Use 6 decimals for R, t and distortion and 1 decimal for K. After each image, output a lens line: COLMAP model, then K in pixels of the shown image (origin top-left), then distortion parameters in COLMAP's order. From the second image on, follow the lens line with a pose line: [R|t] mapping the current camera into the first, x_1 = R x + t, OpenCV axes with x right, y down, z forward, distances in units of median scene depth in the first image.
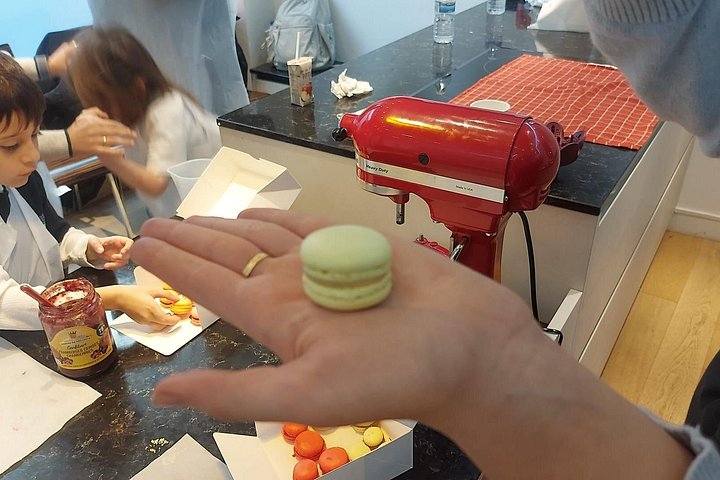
lens RADIAL K [[631.7, 0, 360.0], [0, 631.7, 240.0], [0, 0, 1]] dist [0.132812, -0.145779]
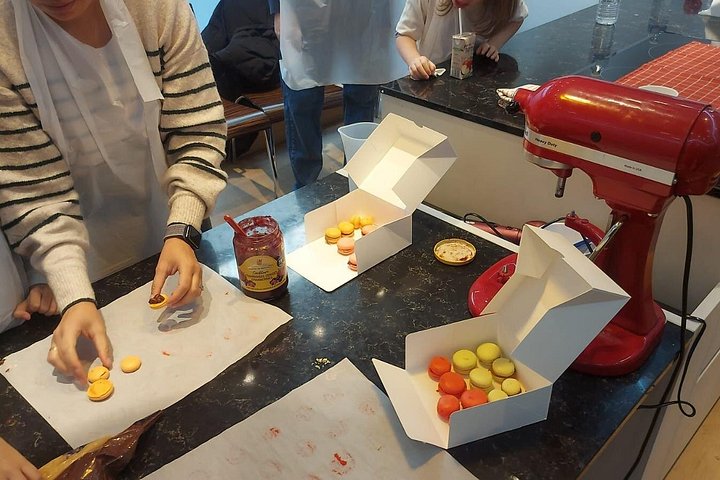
lens RADIAL K [[631.7, 0, 360.0], [0, 631.7, 240.0], [0, 0, 1]] dist [0.132812, -0.145779]
pose [[0.979596, 0.115535, -0.164450, -0.076909], [-0.108878, 0.992848, 0.048970, 0.029371], [0.168931, -0.030066, 0.985169, -0.114545]]
